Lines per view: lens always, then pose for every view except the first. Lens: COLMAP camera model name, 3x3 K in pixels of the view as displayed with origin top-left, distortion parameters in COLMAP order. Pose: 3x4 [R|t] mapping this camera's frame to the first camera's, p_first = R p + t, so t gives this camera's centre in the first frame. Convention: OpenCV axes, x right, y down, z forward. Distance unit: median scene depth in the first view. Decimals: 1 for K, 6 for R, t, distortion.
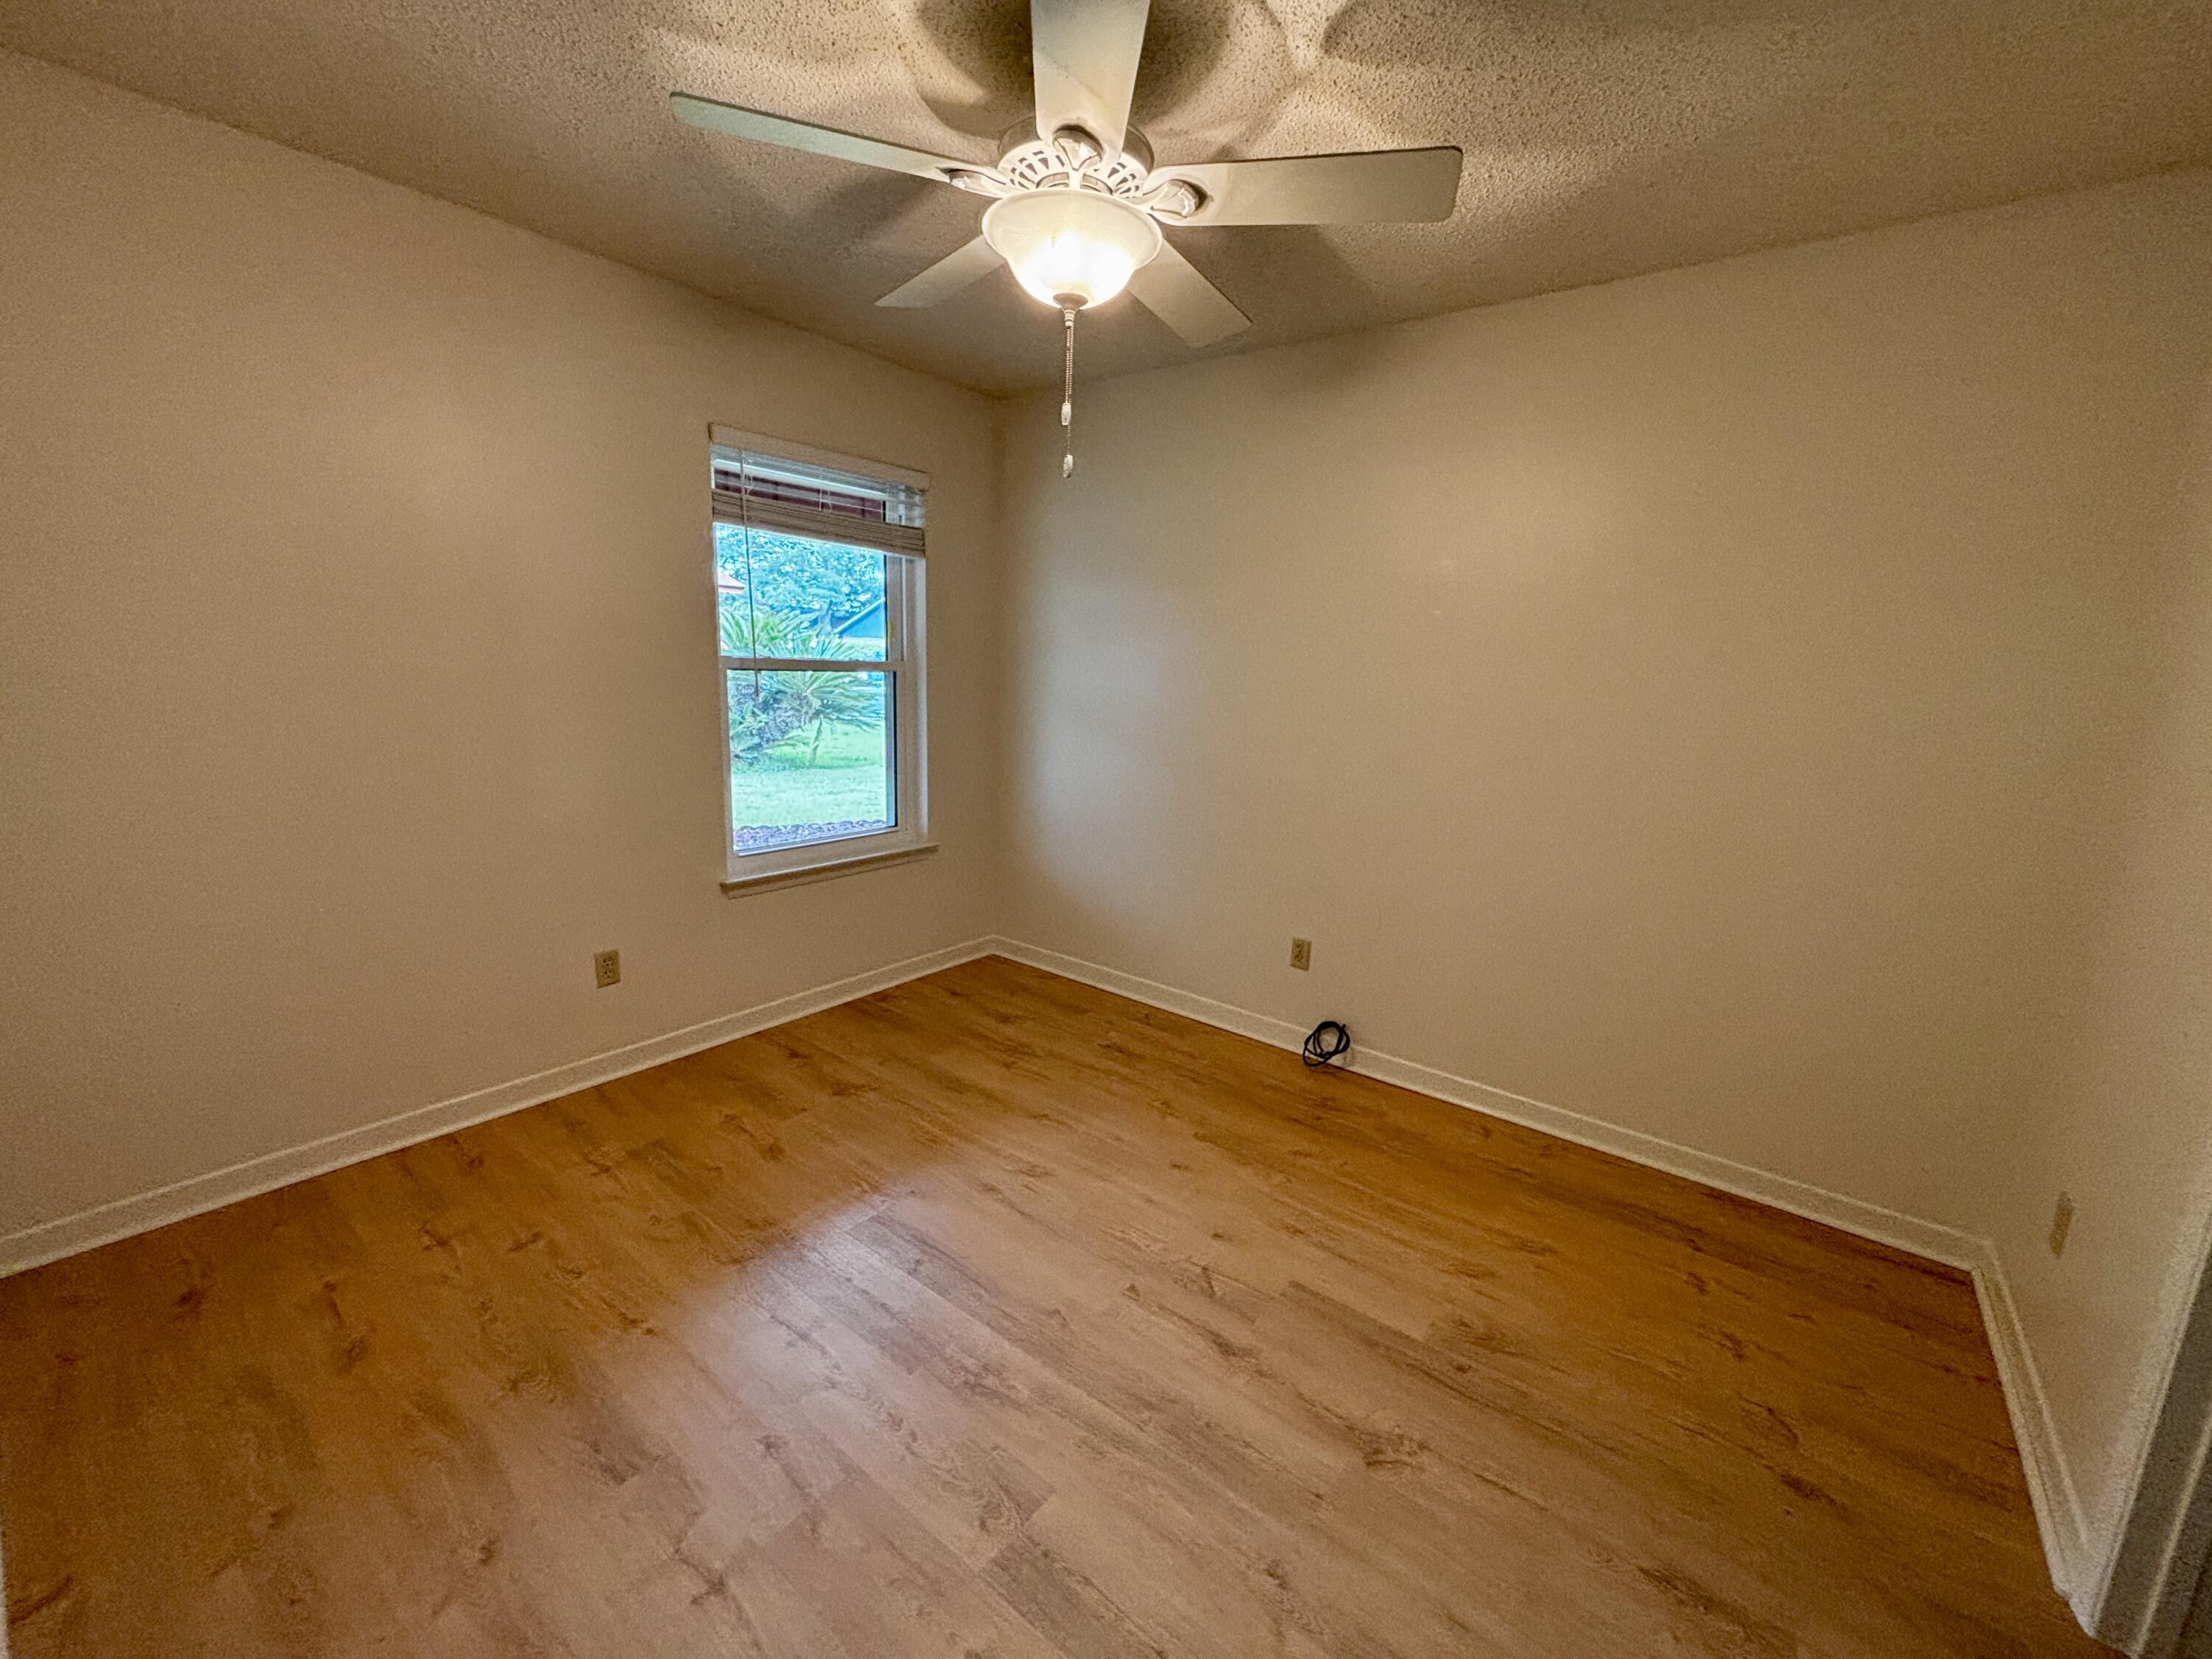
lens RADIAL K [[890.8, 0, 1099.5], [0, 890.8, 829.7], [0, 0, 1]] dist [0.003340, -0.000389]
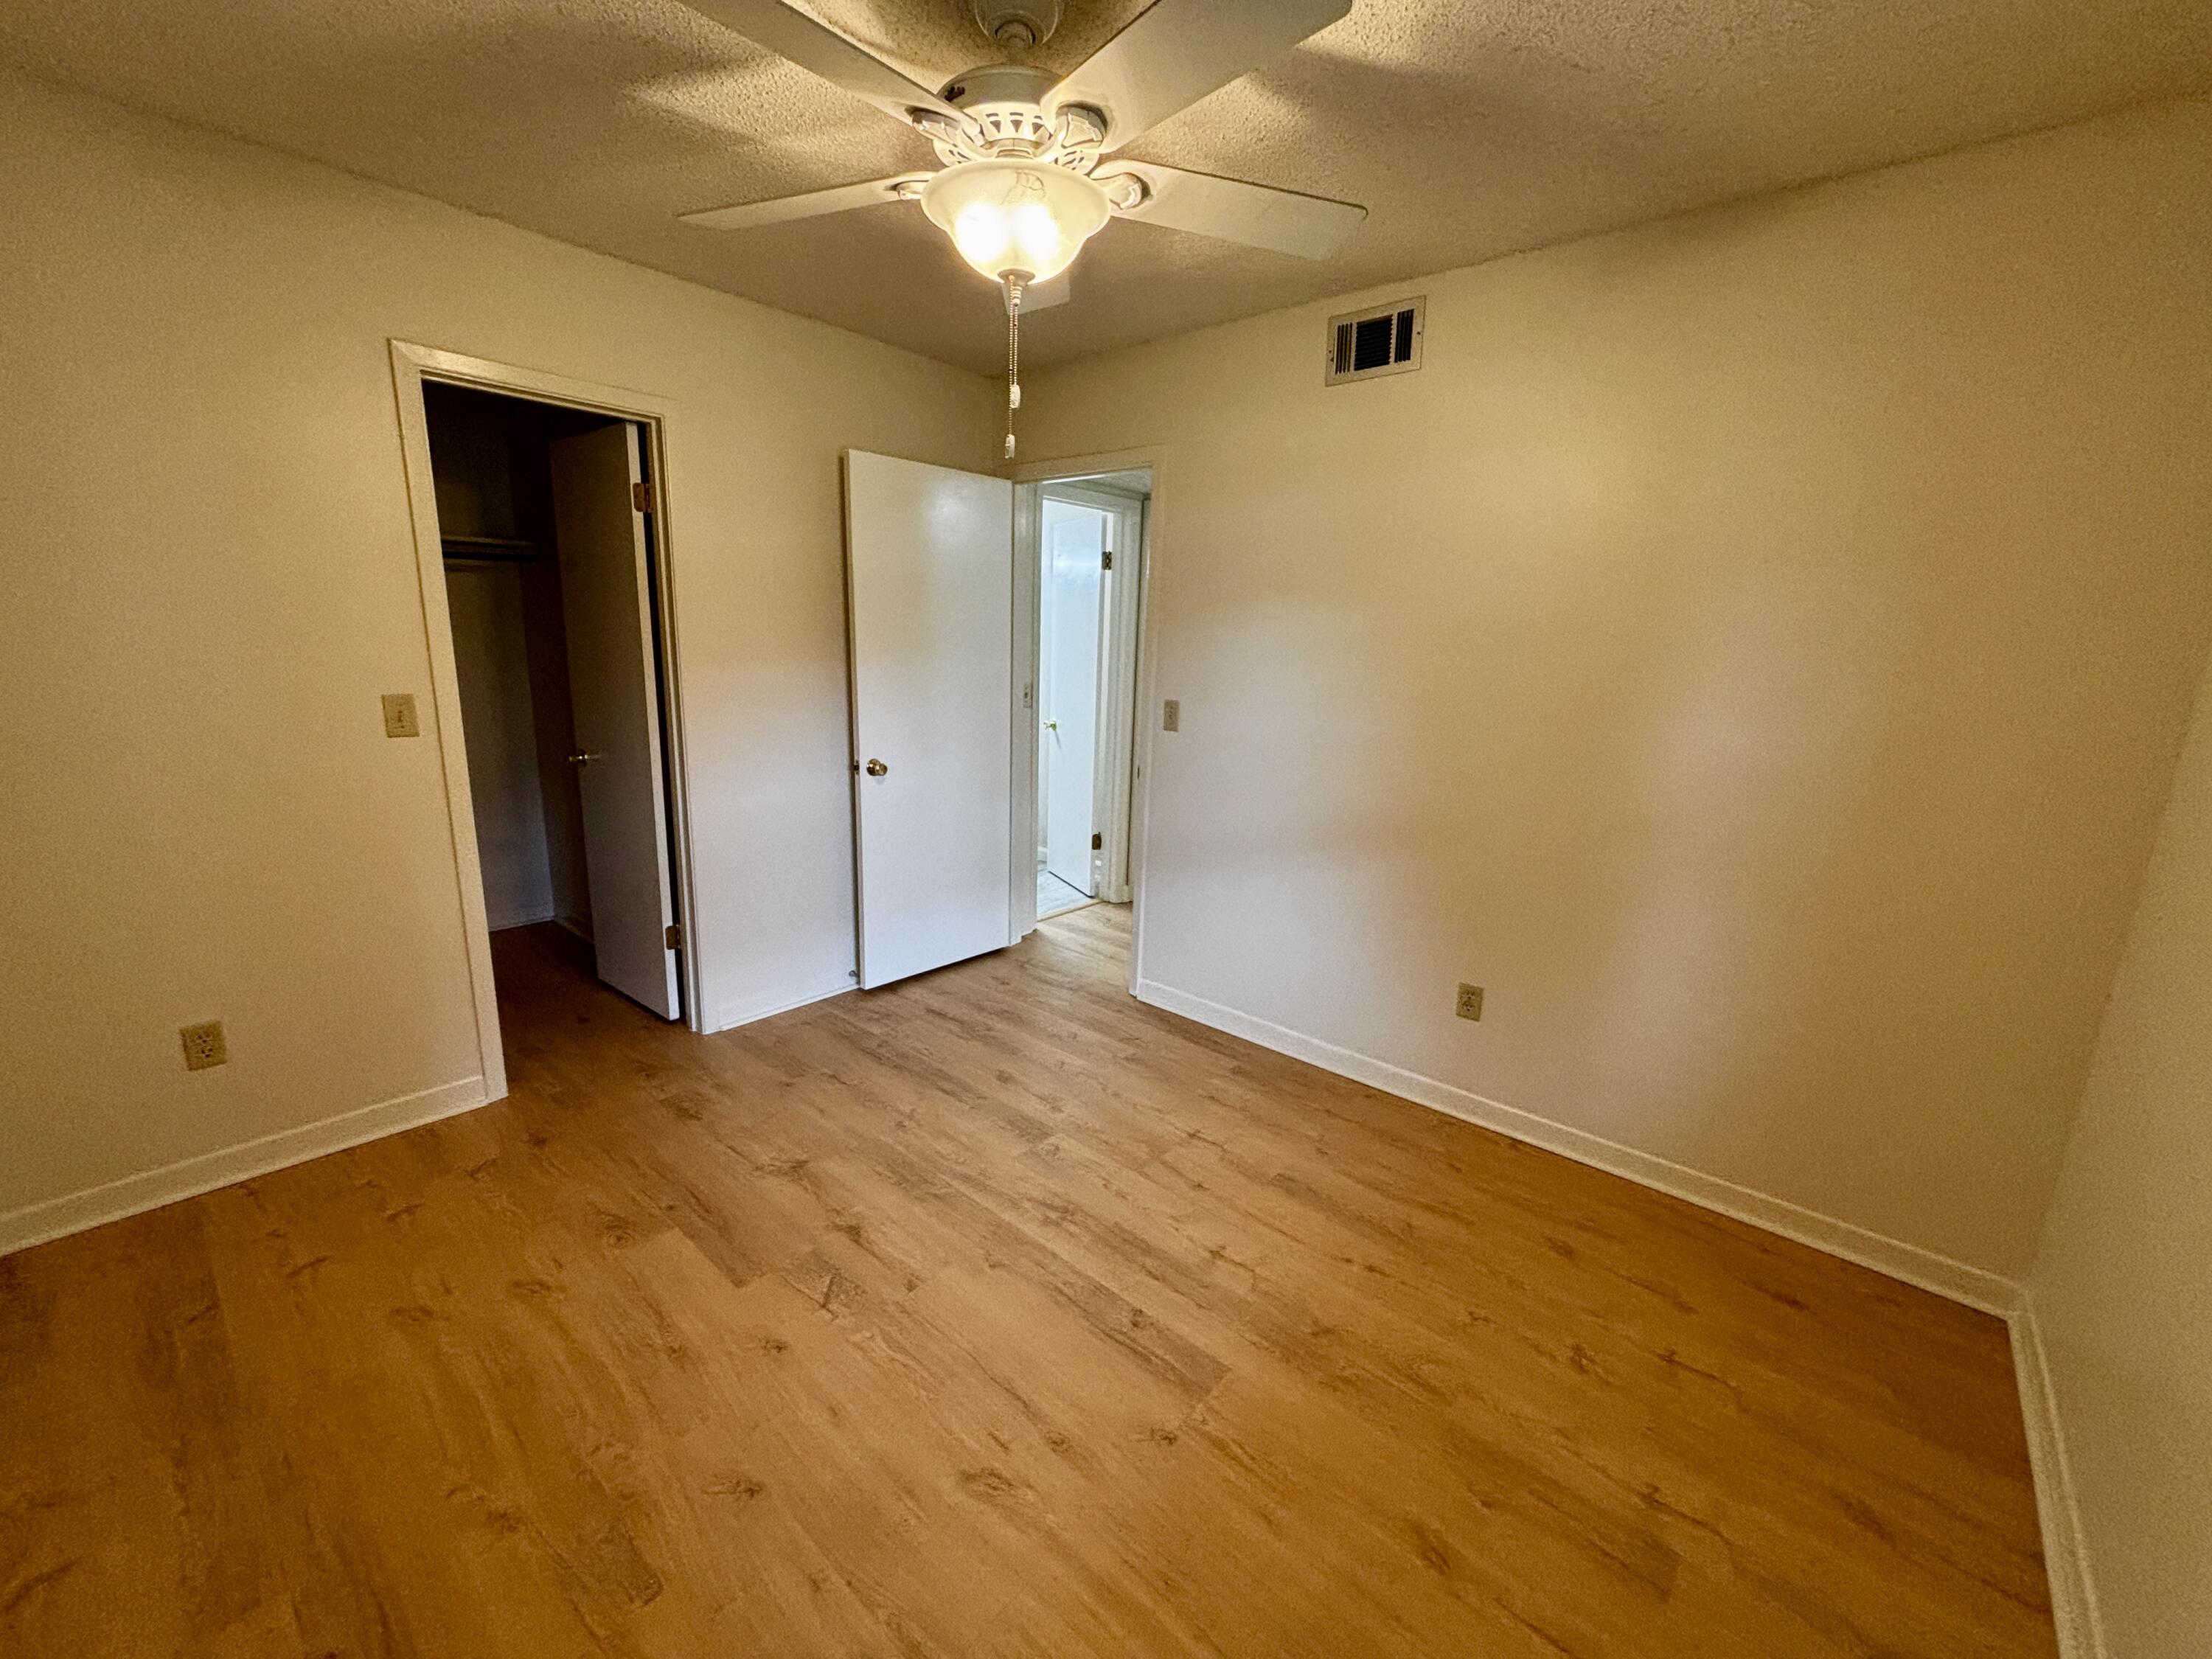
lens RADIAL K [[890.8, 0, 1099.5], [0, 890.8, 829.7], [0, 0, 1]] dist [0.003340, -0.000389]
pose [[-0.995807, -0.082243, 0.040048, -0.188106], [-0.059363, 0.914098, 0.401125, -0.397552], [-0.069598, 0.397066, -0.915147, 1.897596]]
